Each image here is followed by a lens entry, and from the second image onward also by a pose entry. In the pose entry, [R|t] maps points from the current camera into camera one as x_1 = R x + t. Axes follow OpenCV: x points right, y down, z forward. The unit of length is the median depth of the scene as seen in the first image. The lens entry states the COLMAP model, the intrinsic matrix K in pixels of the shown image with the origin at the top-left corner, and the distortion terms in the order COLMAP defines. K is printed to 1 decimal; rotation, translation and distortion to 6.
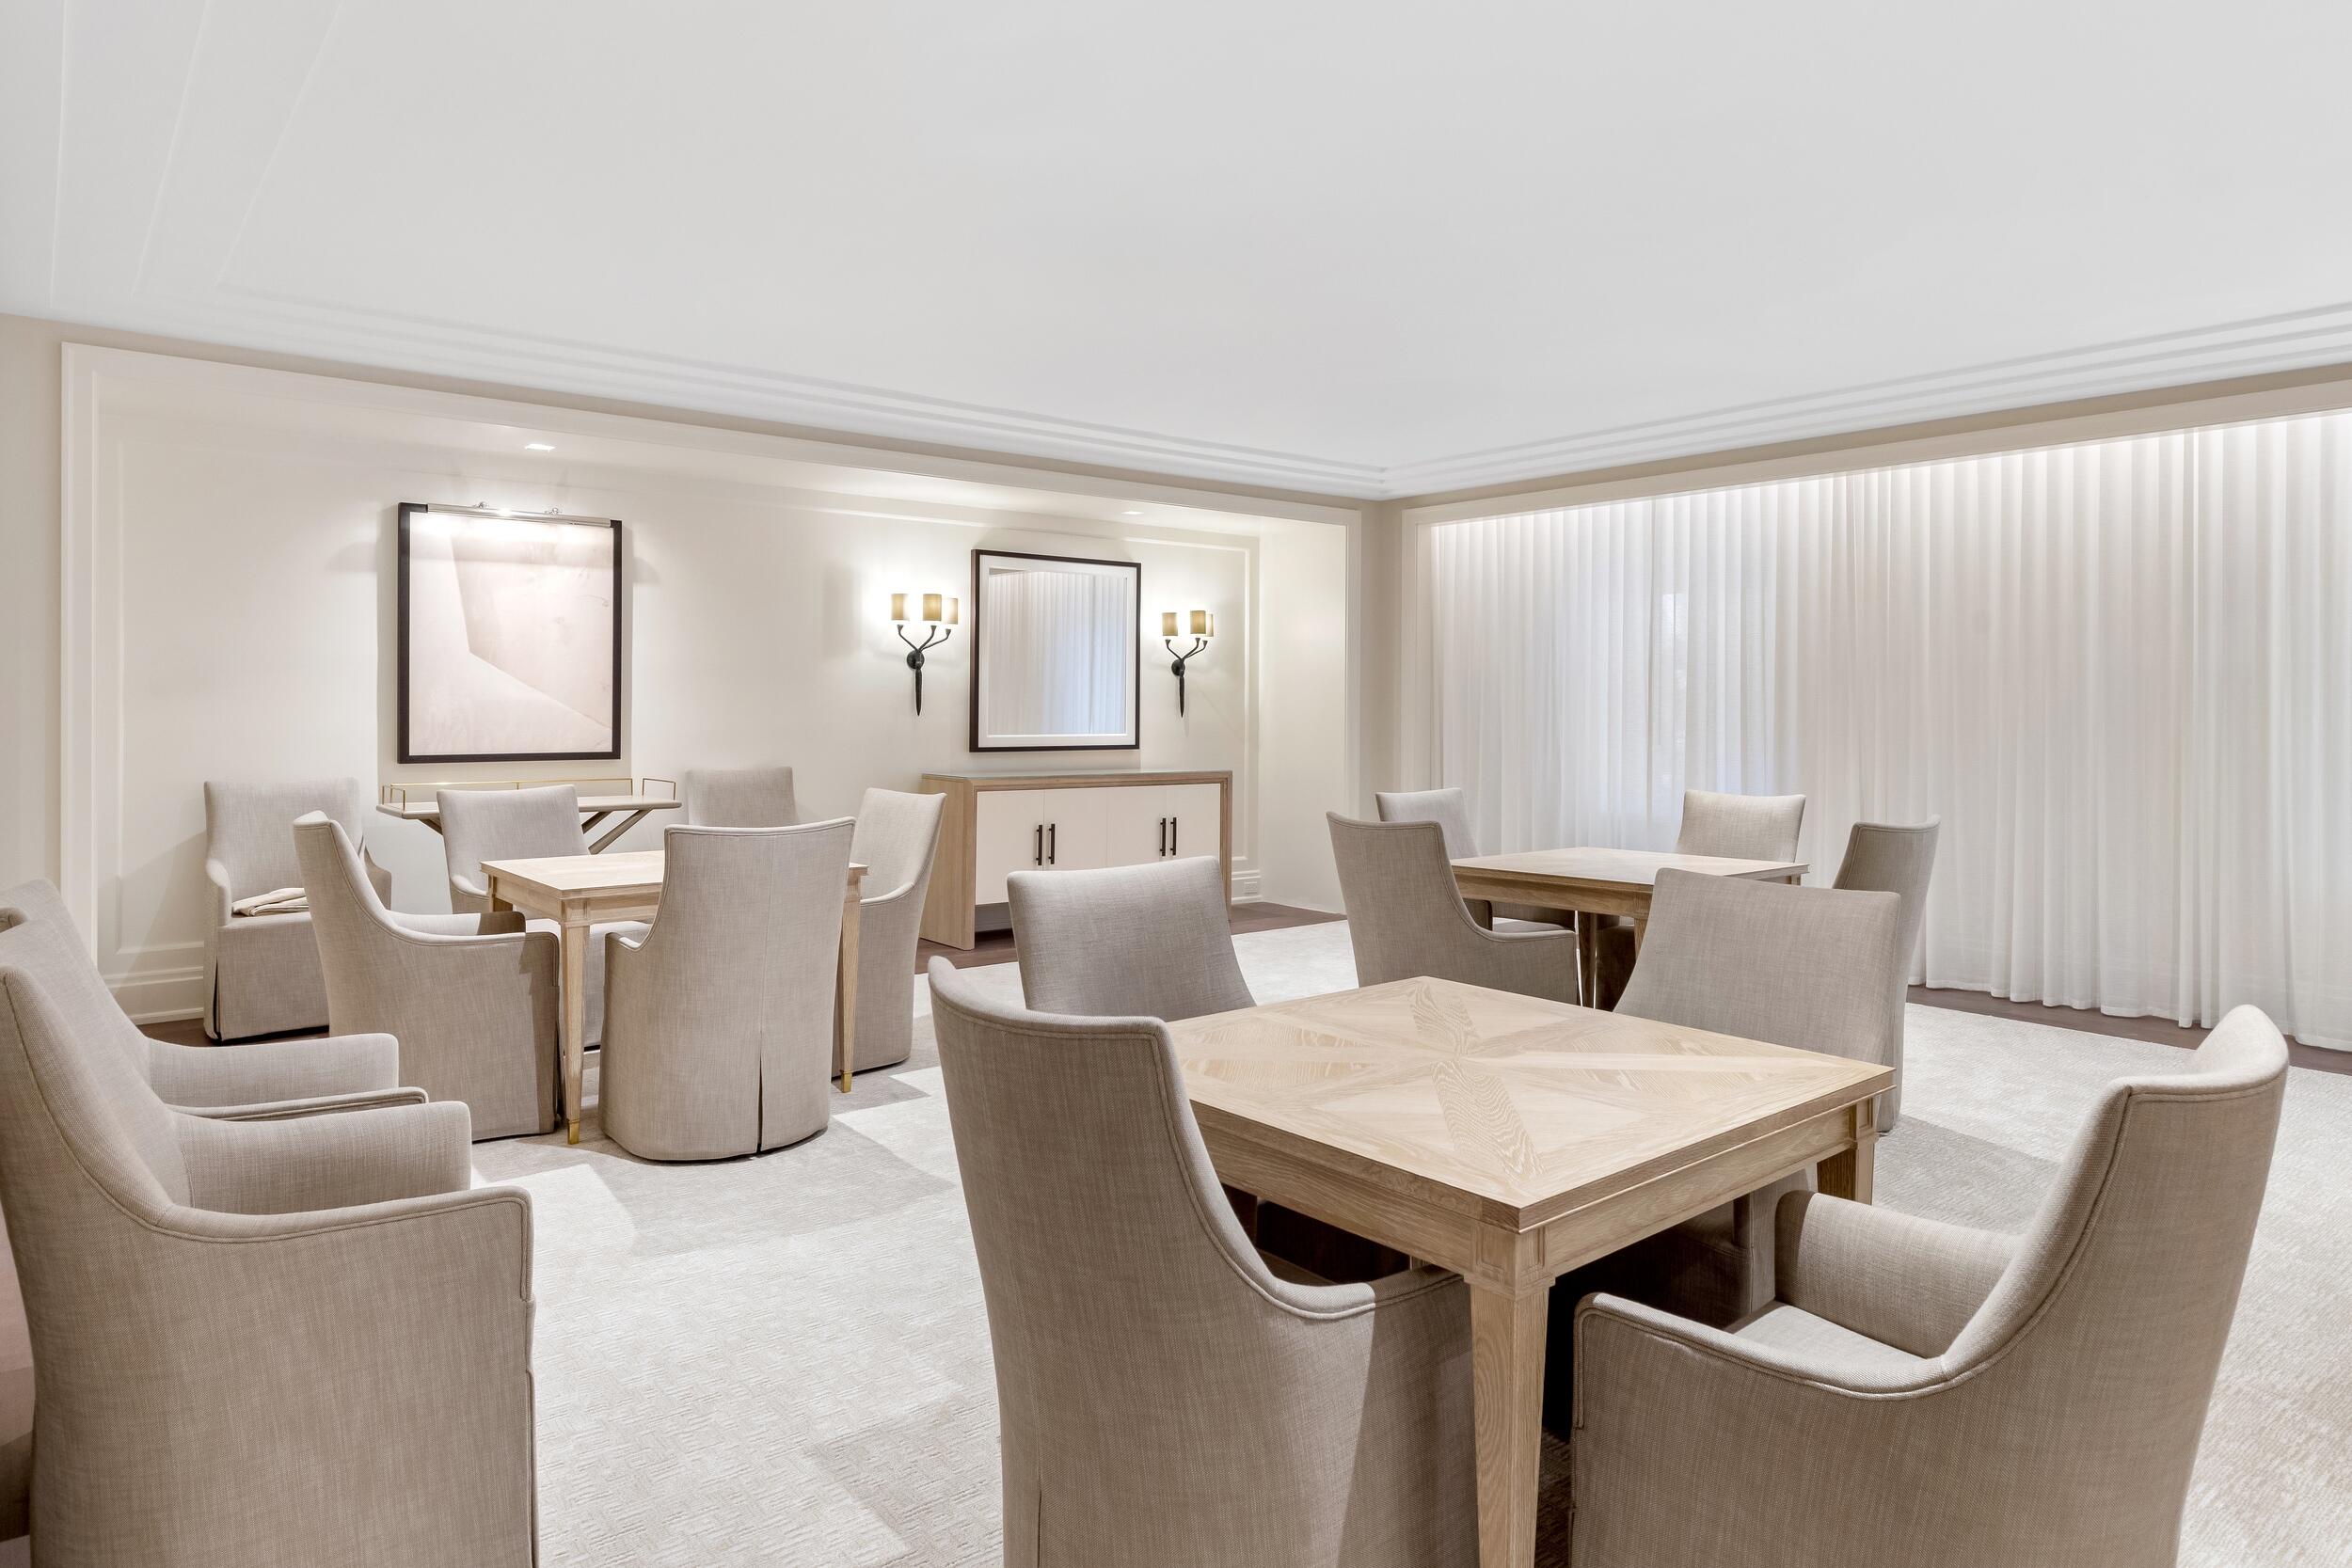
lens RADIAL K [[1381.7, 0, 1177.2], [0, 1381.7, 684.0], [0, 0, 1]] dist [0.000754, -0.000063]
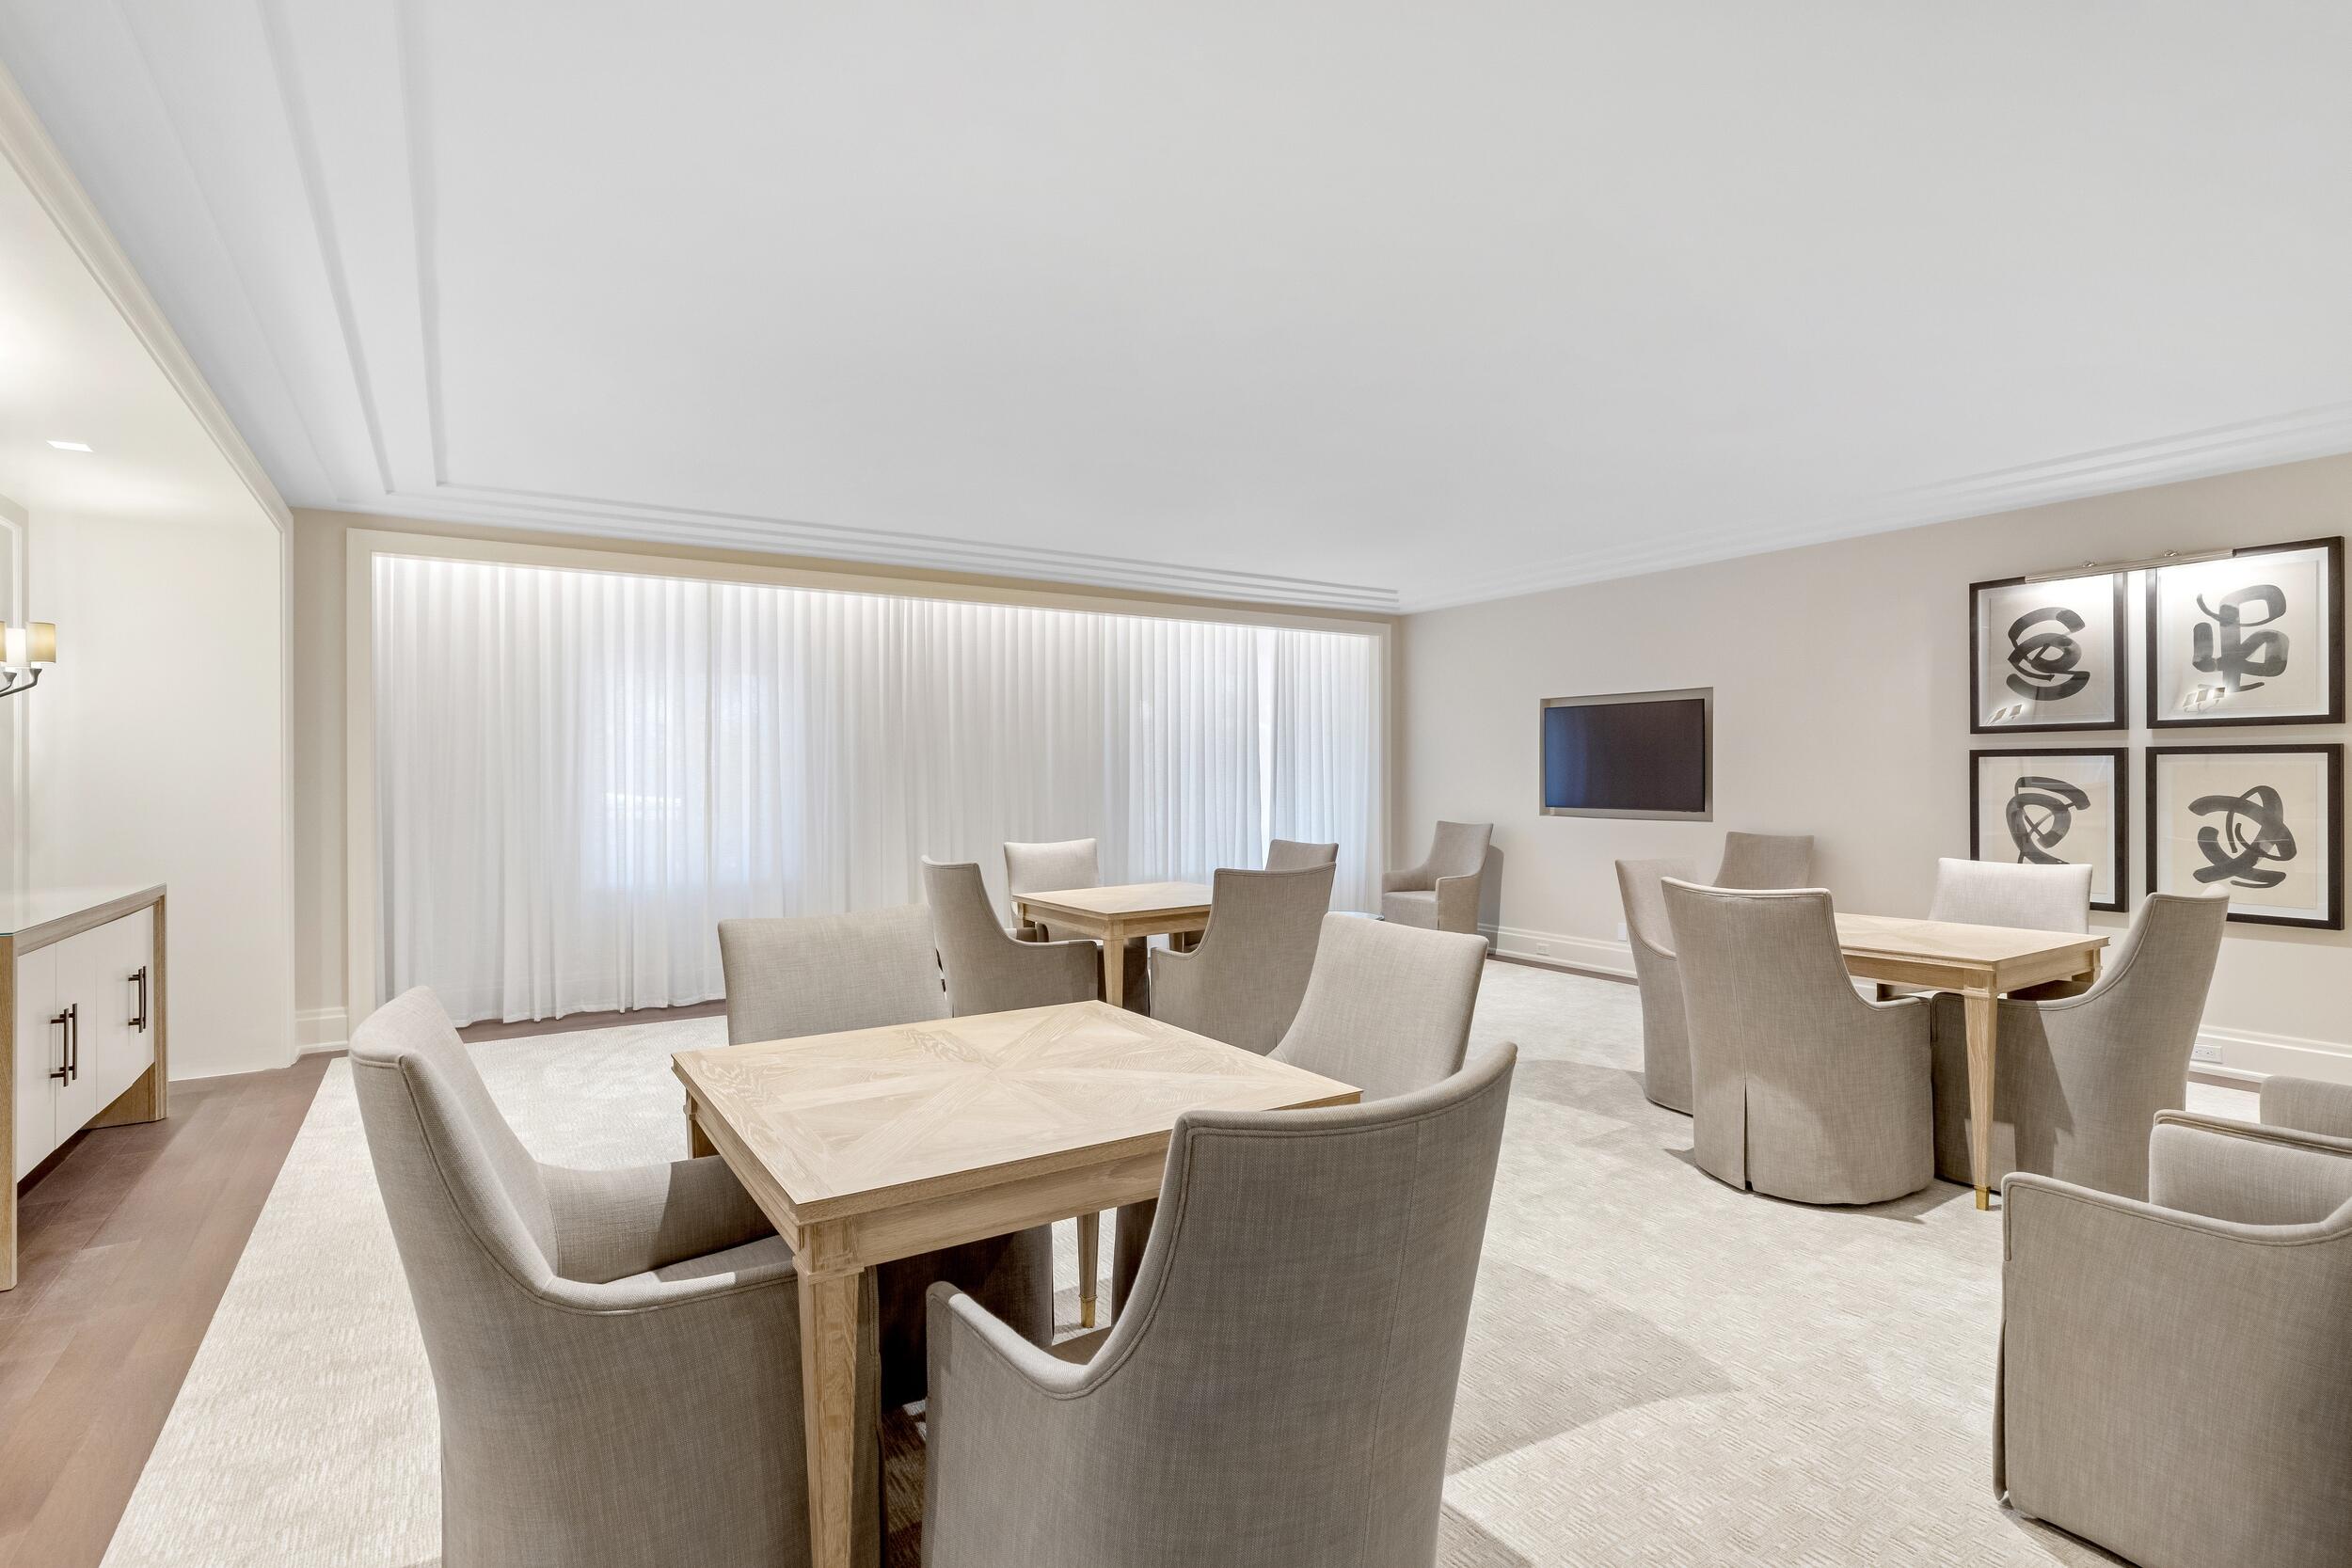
lens RADIAL K [[1156.2, 0, 1176.0], [0, 1156.2, 784.0], [0, 0, 1]] dist [0.000526, 0.000304]
pose [[0.133129, -0.007860, 0.991068, -0.570418], [-0.008453, 0.999923, 0.009066, 0.015905], [-0.991063, -0.009585, 0.133052, 0.557431]]
